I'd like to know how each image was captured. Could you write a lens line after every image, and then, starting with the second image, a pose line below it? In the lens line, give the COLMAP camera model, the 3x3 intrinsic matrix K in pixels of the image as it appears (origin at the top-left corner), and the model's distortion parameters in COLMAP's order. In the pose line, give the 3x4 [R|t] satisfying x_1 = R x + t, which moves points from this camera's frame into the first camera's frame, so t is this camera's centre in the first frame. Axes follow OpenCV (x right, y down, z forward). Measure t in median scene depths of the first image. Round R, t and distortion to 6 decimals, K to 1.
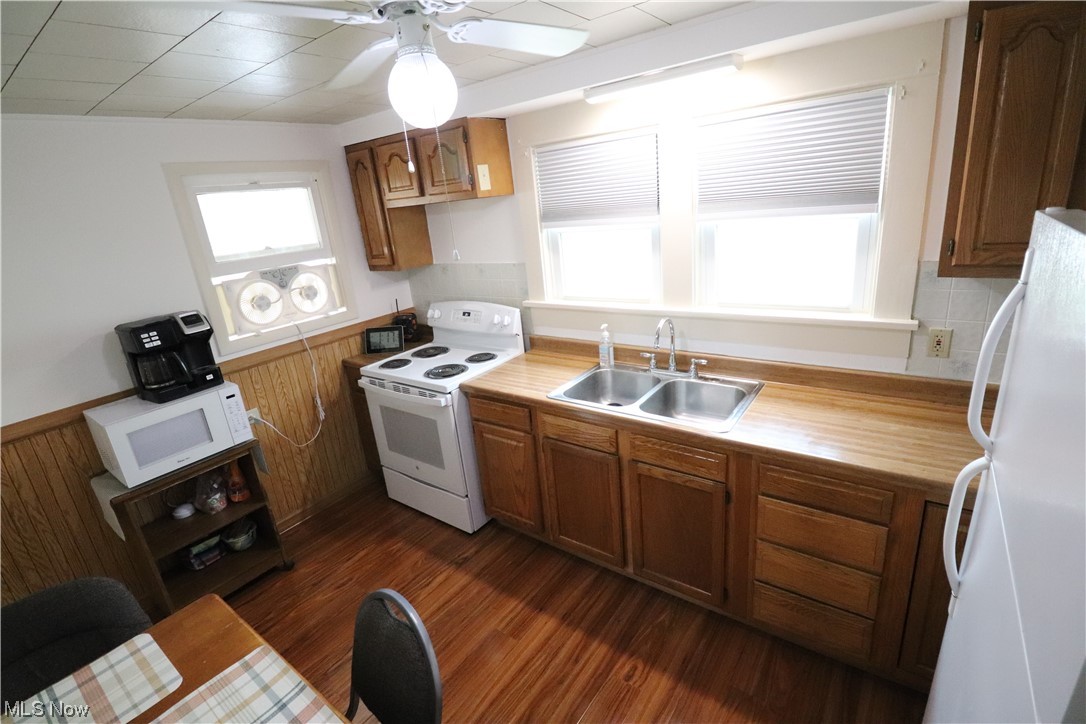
lens RADIAL K [[502.7, 0, 545.0], [0, 502.7, 357.5], [0, 0, 1]] dist [-0.000802, -0.012137]
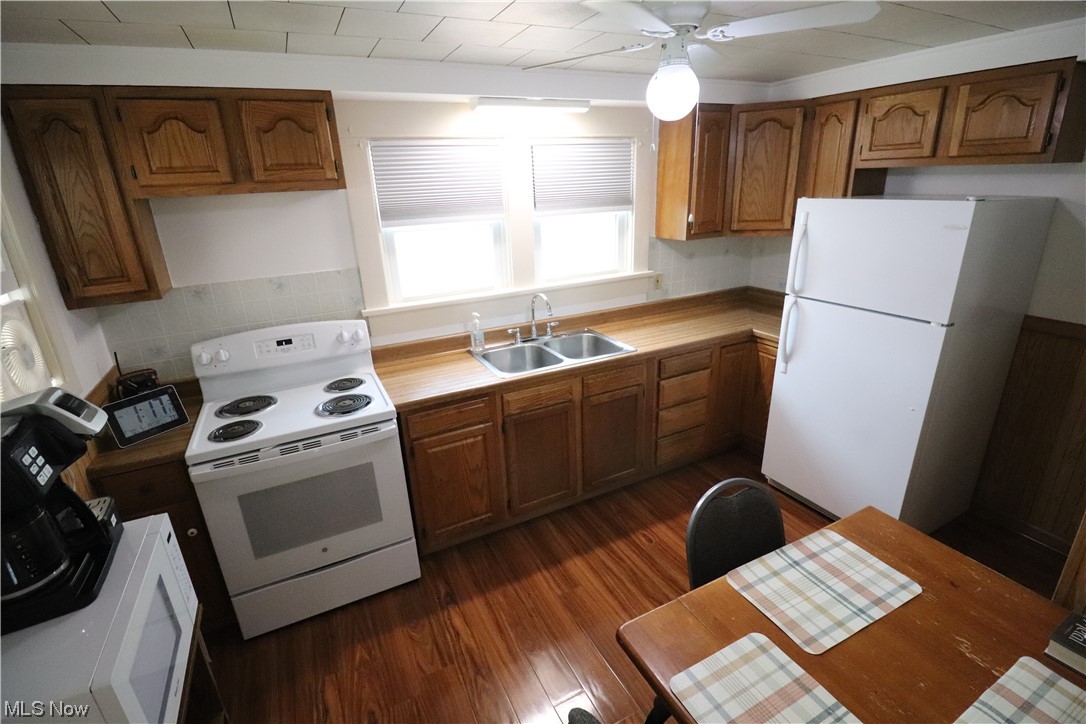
lens RADIAL K [[502.7, 0, 545.0], [0, 502.7, 357.5], [0, 0, 1]] dist [-0.000802, -0.012137]
pose [[0.449260, -0.217041, 0.866636, -0.806253], [0.268893, 0.957912, 0.100507, -0.043177], [-0.851975, 0.187878, 0.488712, 0.369881]]
